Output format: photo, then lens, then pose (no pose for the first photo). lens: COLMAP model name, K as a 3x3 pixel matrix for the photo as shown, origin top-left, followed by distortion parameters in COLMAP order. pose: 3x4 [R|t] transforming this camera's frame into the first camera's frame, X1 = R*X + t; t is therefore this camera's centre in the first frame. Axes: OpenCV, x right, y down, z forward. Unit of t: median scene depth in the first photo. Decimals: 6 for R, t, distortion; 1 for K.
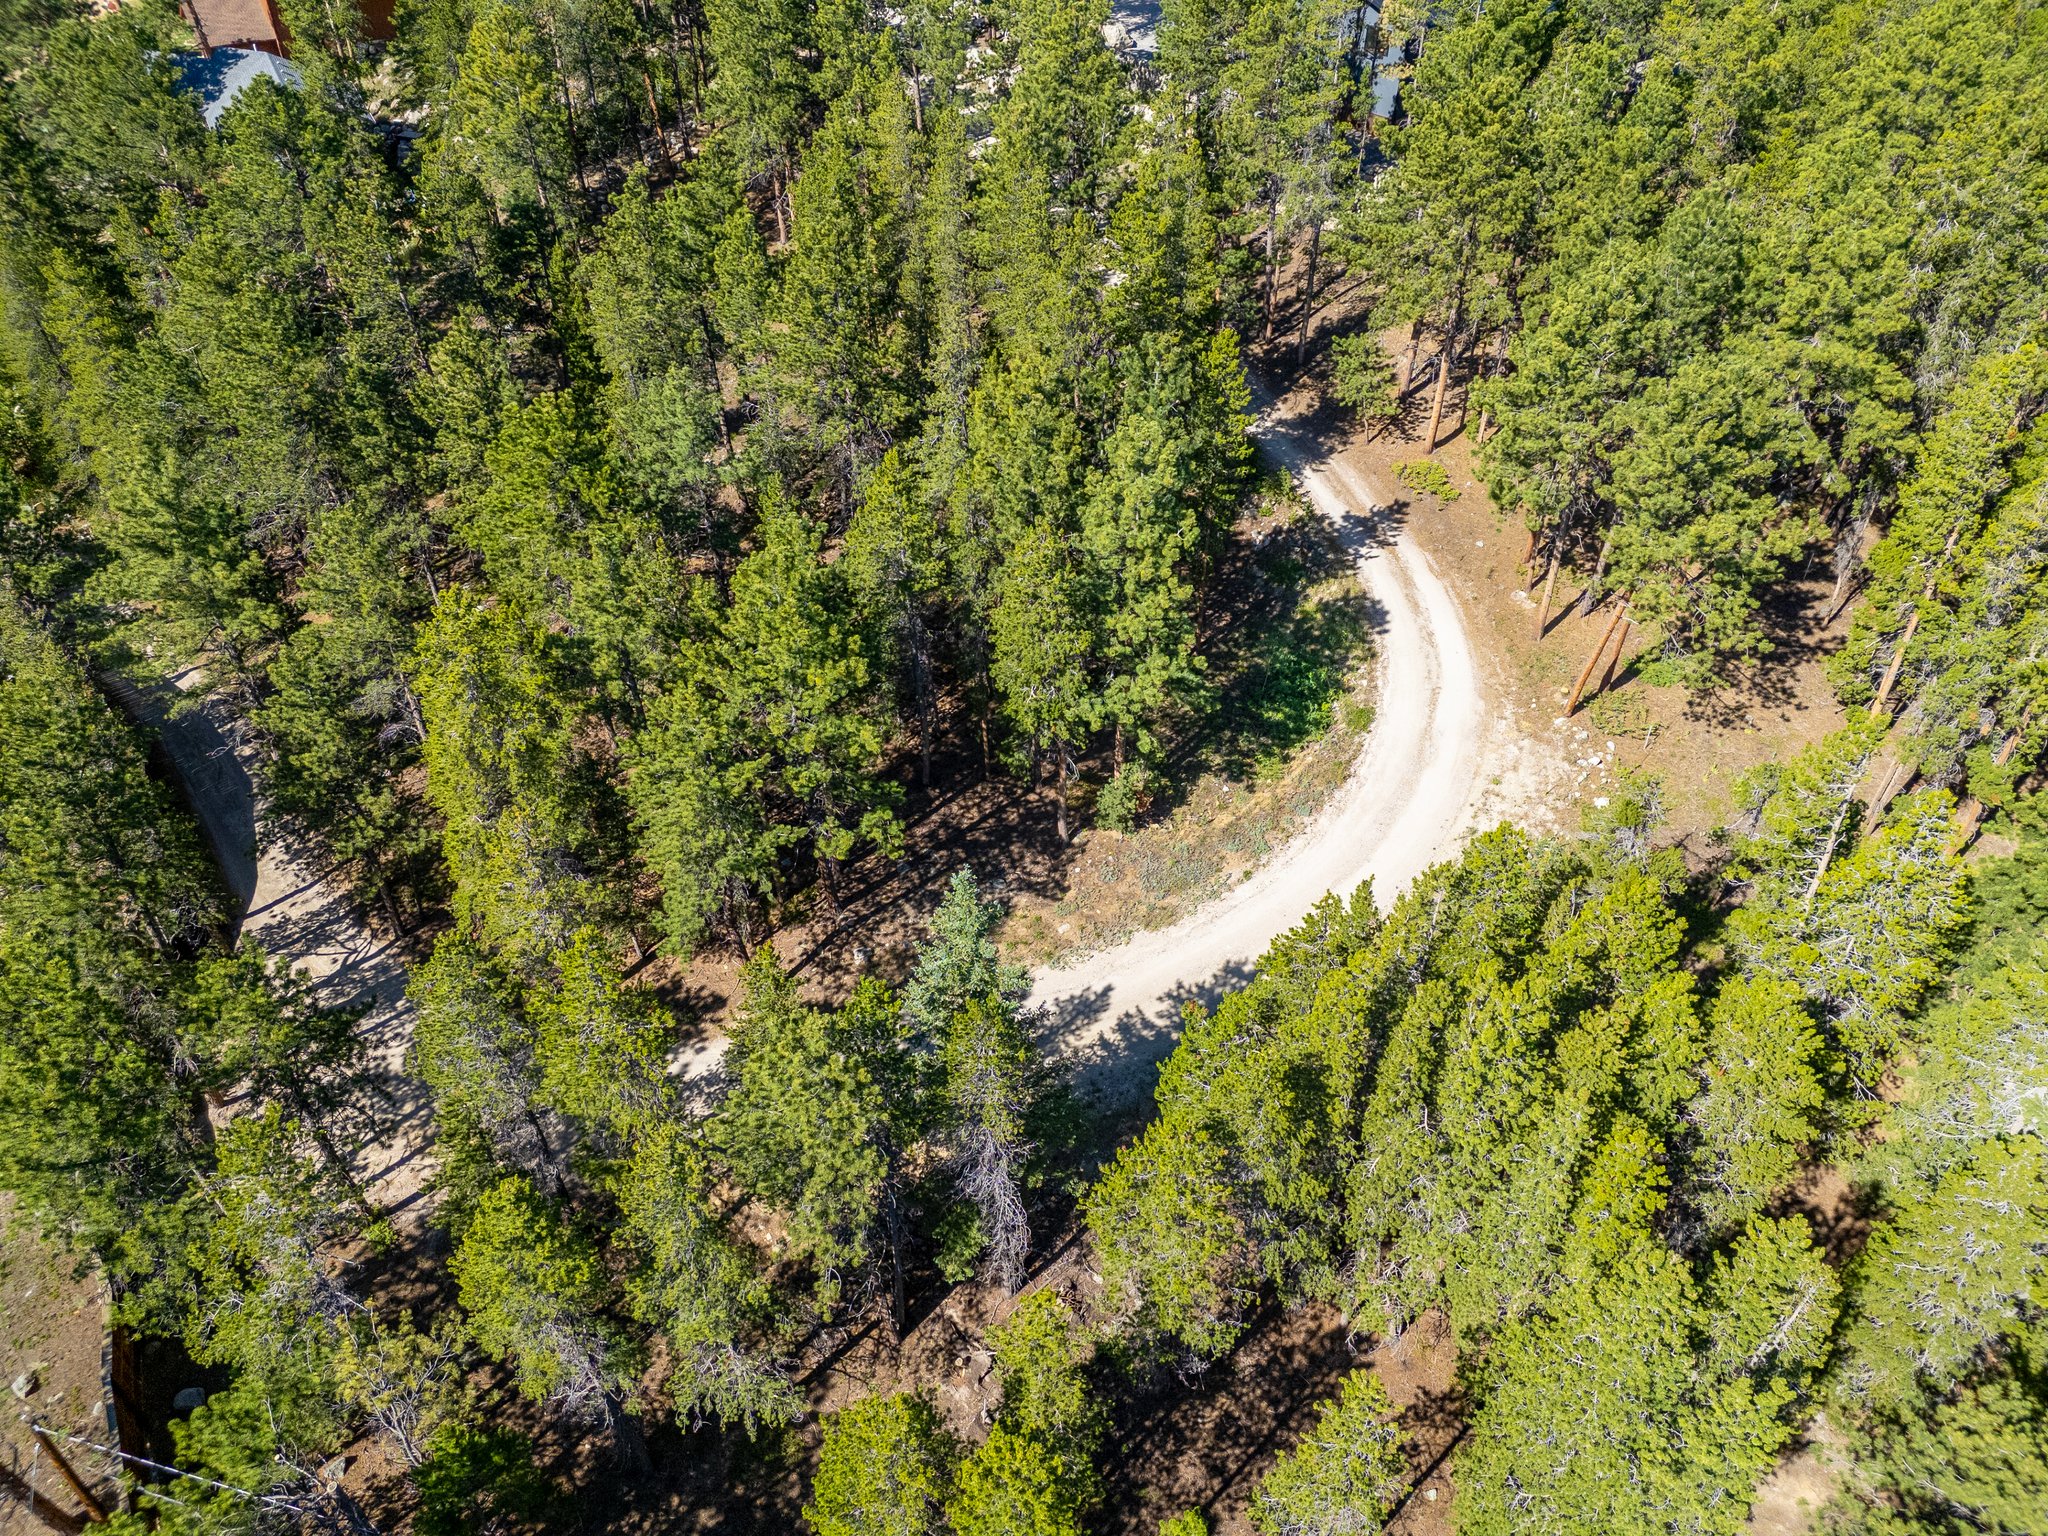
lens RADIAL K [[1519.5, 0, 1019.6], [0, 1519.5, 769.1], [0, 0, 1]] dist [0.100736, -0.101796]
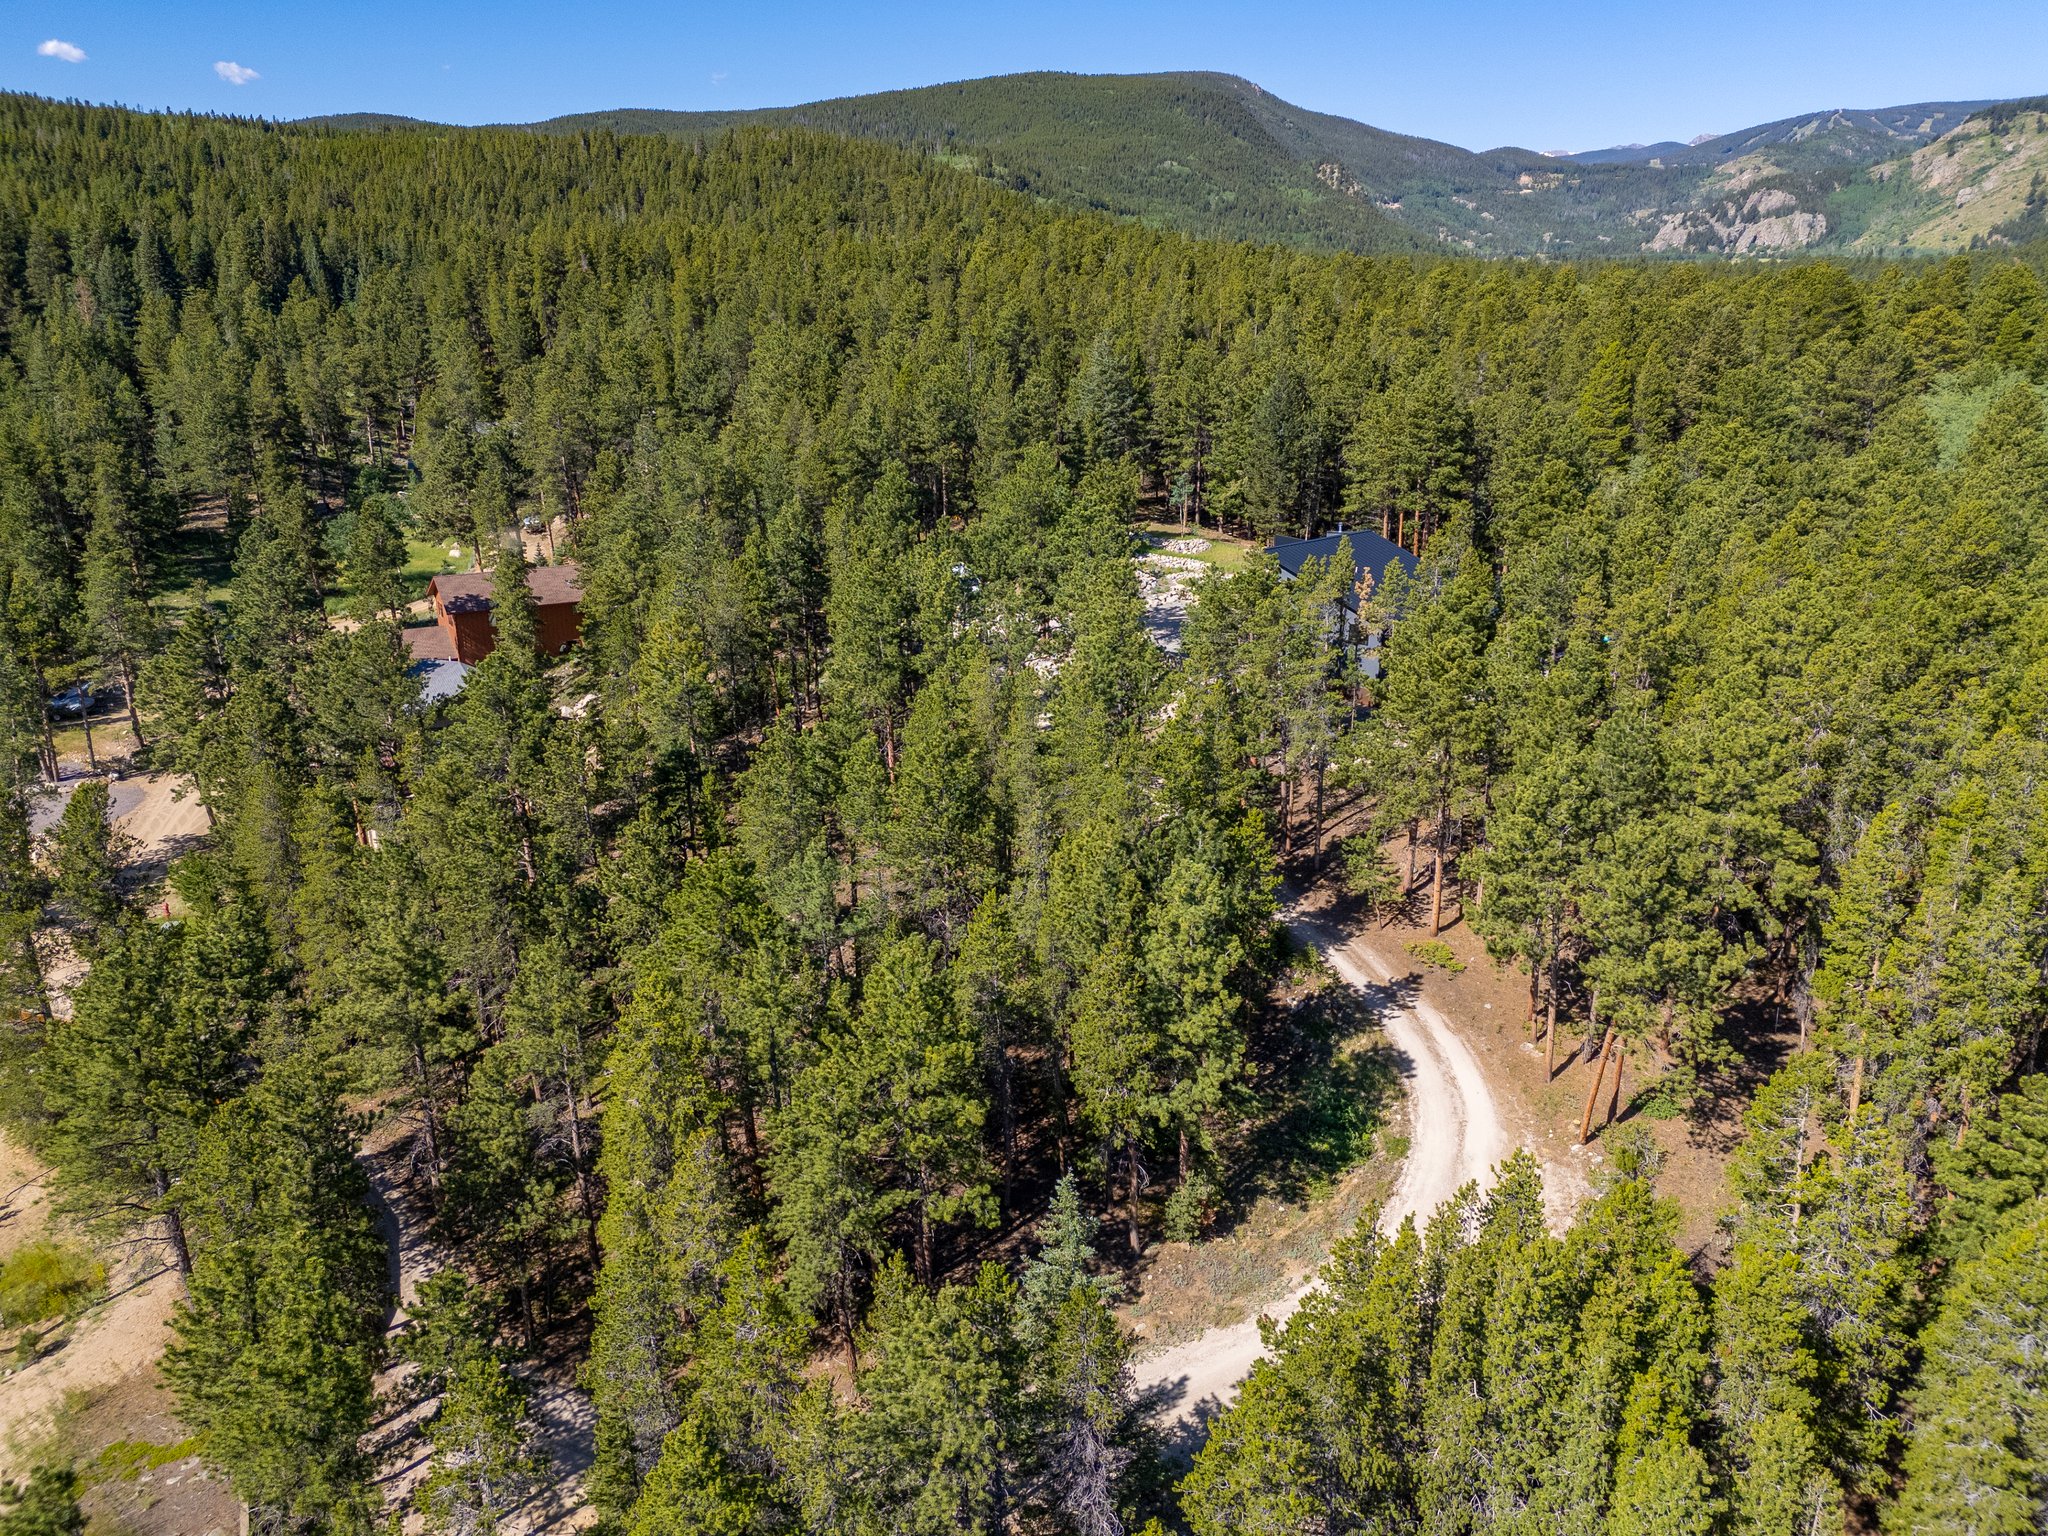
lens RADIAL K [[1519.5, 0, 1019.6], [0, 1519.5, 769.1], [0, 0, 1]] dist [0.100736, -0.101796]
pose [[0.999810, -0.007527, -0.017963, -0.033427], [0.000108, 0.924432, -0.381347, 0.153661], [0.019476, 0.381272, 0.924258, -0.161043]]
